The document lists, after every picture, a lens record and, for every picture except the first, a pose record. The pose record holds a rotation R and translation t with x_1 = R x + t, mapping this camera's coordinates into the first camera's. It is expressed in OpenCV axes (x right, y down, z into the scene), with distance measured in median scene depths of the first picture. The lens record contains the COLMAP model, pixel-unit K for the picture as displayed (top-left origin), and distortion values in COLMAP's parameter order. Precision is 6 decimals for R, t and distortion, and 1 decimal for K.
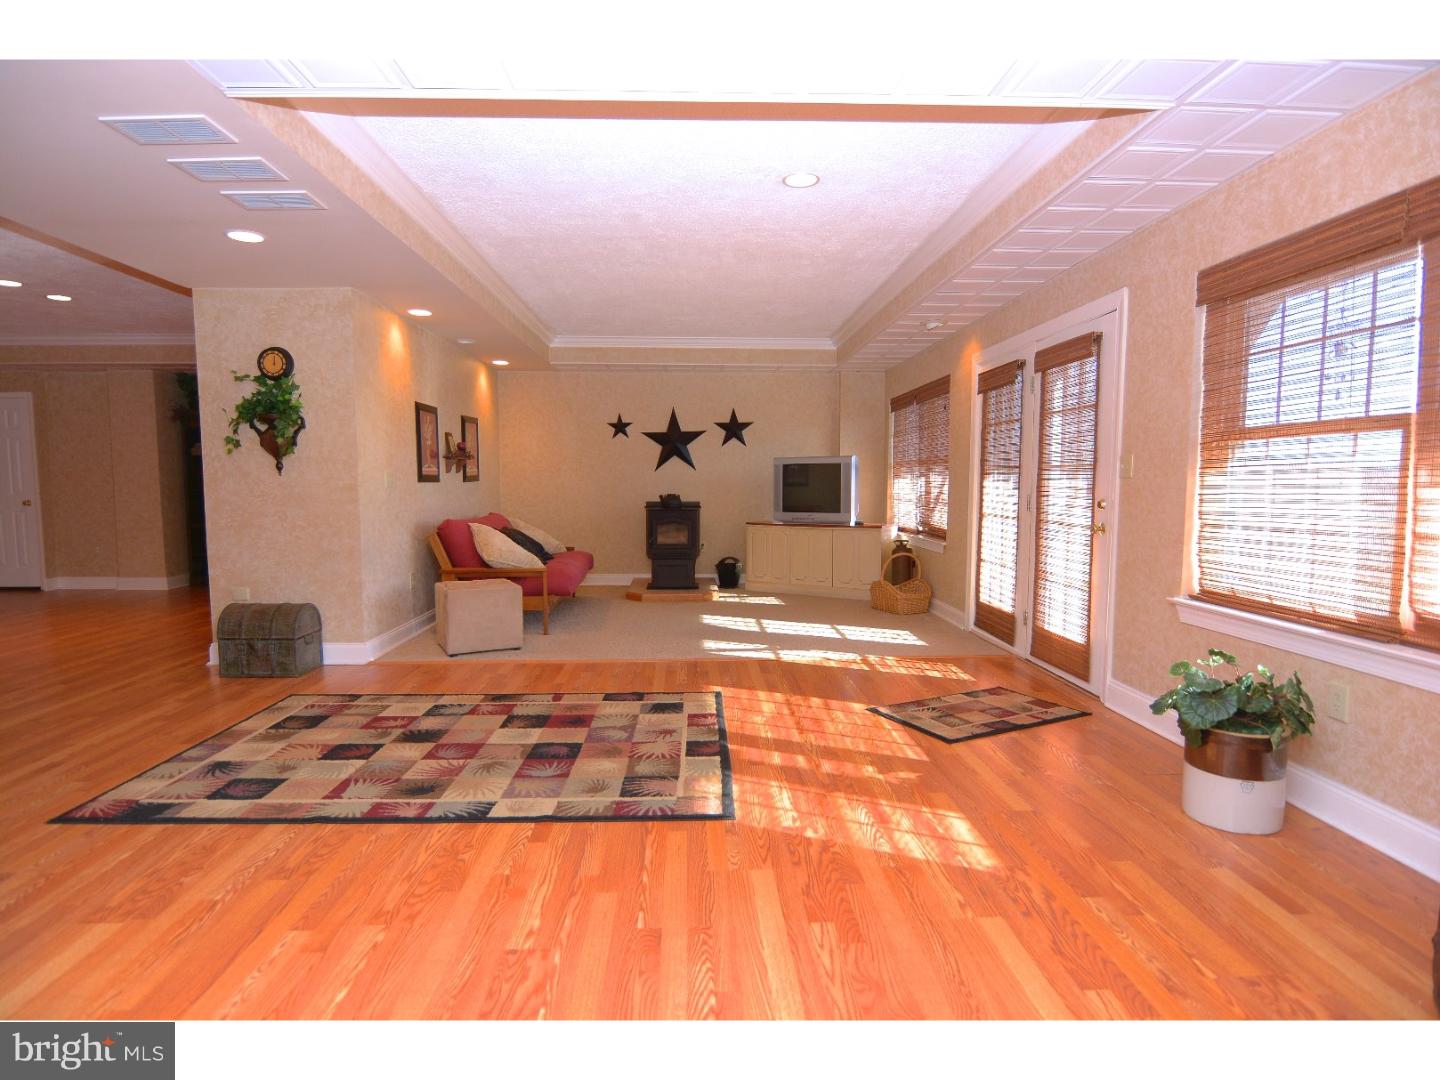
lens RADIAL K [[754.0, 0, 717.7], [0, 754.0, 543.8], [0, 0, 1]] dist [-0.002667, -0.001336]
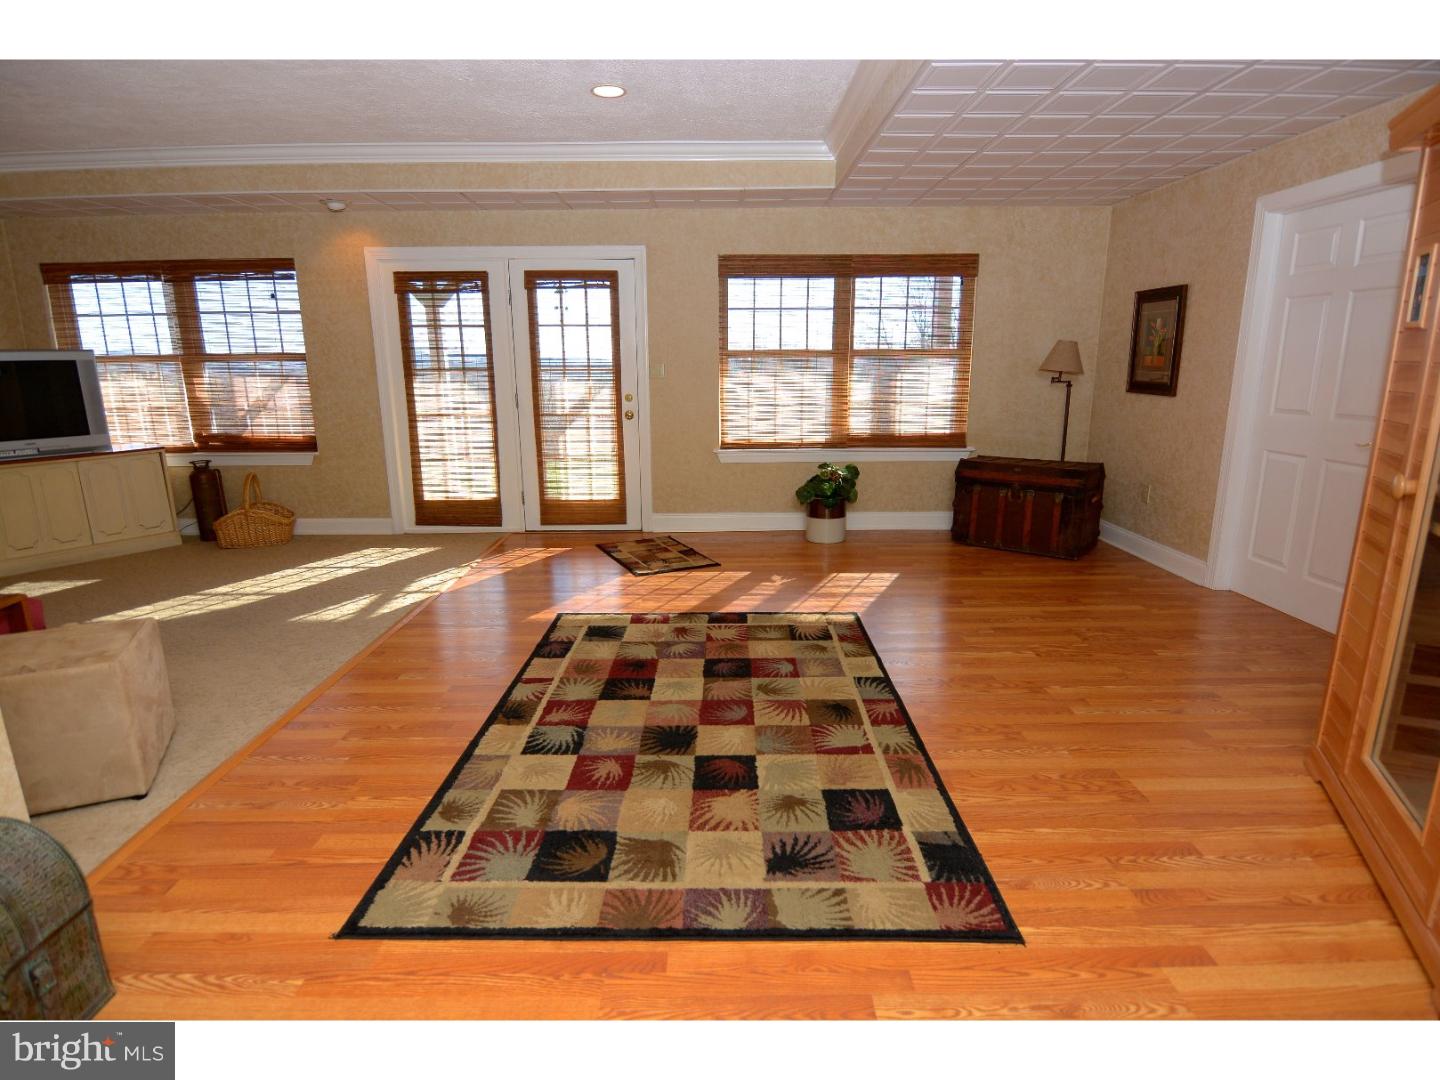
lens RADIAL K [[754.0, 0, 717.7], [0, 754.0, 543.8], [0, 0, 1]] dist [-0.002667, -0.001336]
pose [[0.043100, -0.231000, 0.971999, -1.069872], [0.087797, 0.970015, 0.226635, -0.106137], [-0.995206, 0.075571, 0.062089, 0.869793]]
